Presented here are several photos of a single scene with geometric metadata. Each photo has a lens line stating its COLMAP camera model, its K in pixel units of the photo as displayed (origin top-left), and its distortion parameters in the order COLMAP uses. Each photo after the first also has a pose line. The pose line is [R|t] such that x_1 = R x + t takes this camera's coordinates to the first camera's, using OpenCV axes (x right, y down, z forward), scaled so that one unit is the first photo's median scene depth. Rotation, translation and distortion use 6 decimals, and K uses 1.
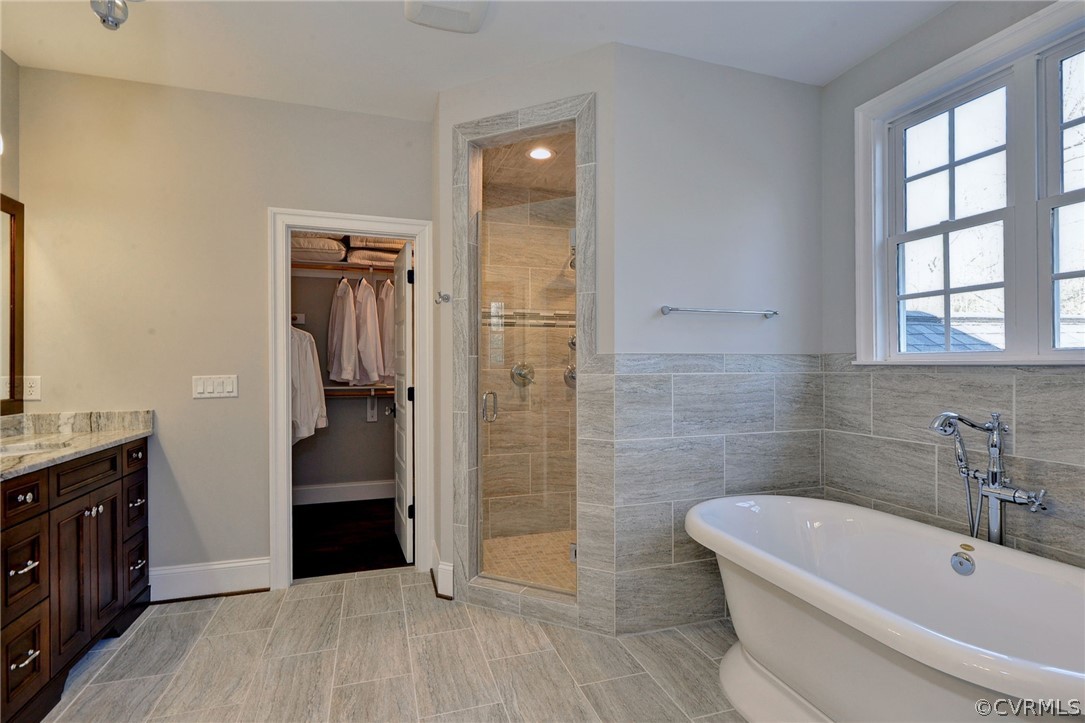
lens RADIAL K [[535.6, 0, 536.2], [0, 535.6, 365.6], [0, 0, 1]] dist [-0.004558, -0.002232]
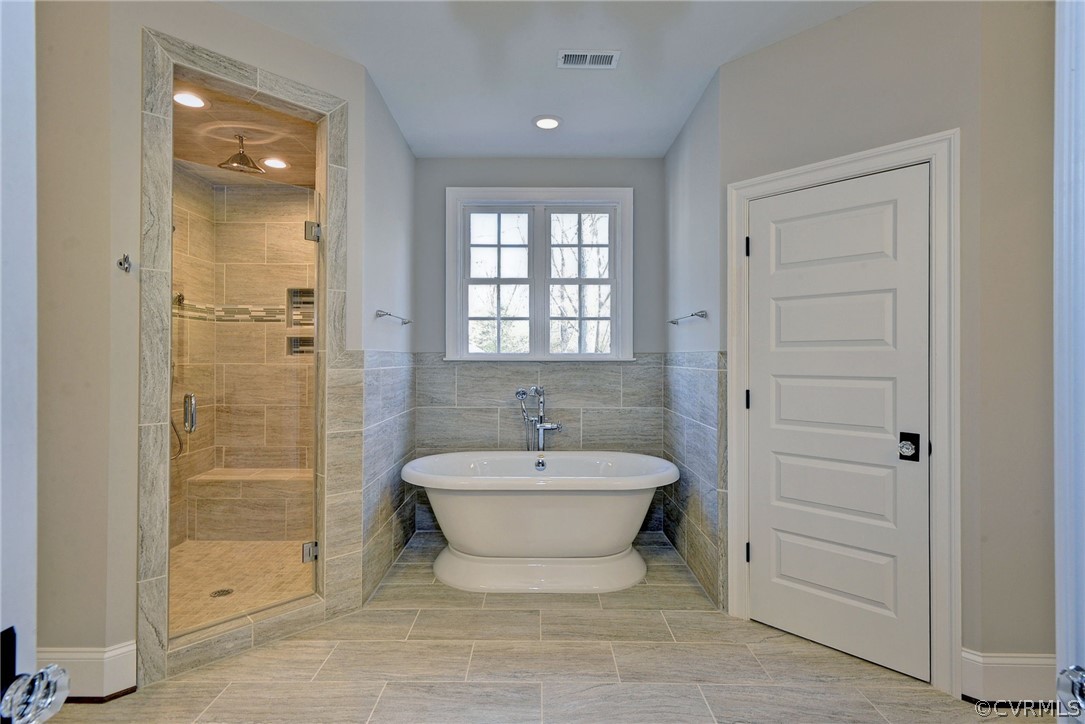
lens RADIAL K [[535.6, 0, 542.2], [0, 535.6, 362.5], [0, 0, 1]] dist [-0.004558, -0.002232]
pose [[0.298713, -0.001960, 0.954341, -0.781092], [-0.000289, 0.999998, 0.002144, 0.000401], [-0.954343, -0.000917, 0.298712, 0.318105]]
